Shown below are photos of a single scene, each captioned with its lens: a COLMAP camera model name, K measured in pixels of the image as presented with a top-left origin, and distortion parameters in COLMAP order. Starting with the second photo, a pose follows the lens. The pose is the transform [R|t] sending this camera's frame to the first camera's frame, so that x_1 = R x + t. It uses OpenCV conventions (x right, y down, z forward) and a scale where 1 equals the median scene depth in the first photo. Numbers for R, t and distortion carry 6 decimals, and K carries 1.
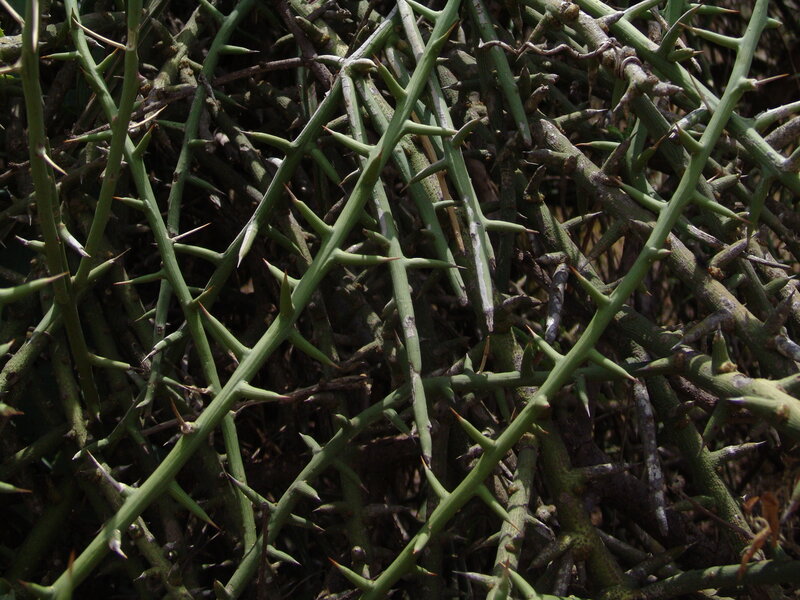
lens RADIAL K [[1148.4, 0, 400.1], [0, 1148.4, 298.5], [0, 0, 1]] dist [-0.051683, 0.000000]
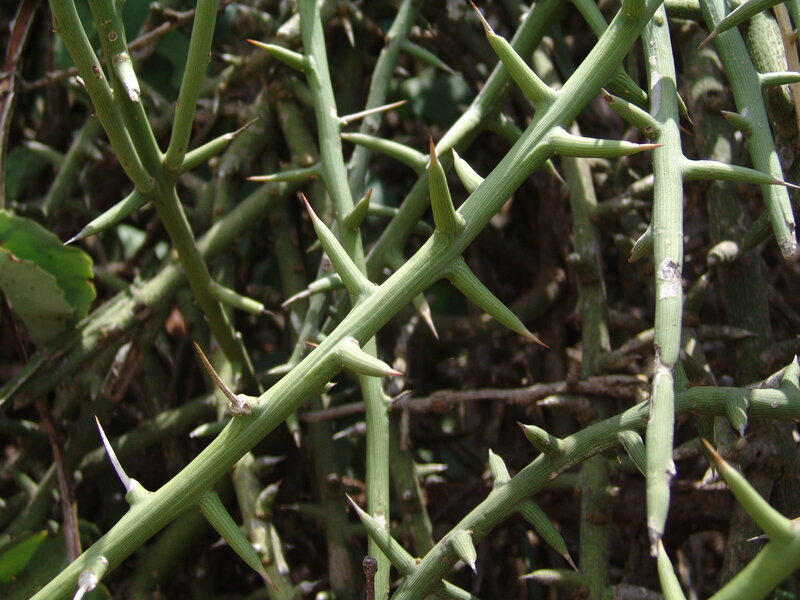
lens RADIAL K [[1148.4, 0, 398.1], [0, 1148.4, 303.4], [0, 0, 1]] dist [-0.051683, 0.000000]
pose [[0.926672, 0.117390, -0.357068, 0.077497], [-0.120354, 0.992632, 0.013992, 0.040496], [0.356080, 0.030009, 0.933973, 0.439565]]
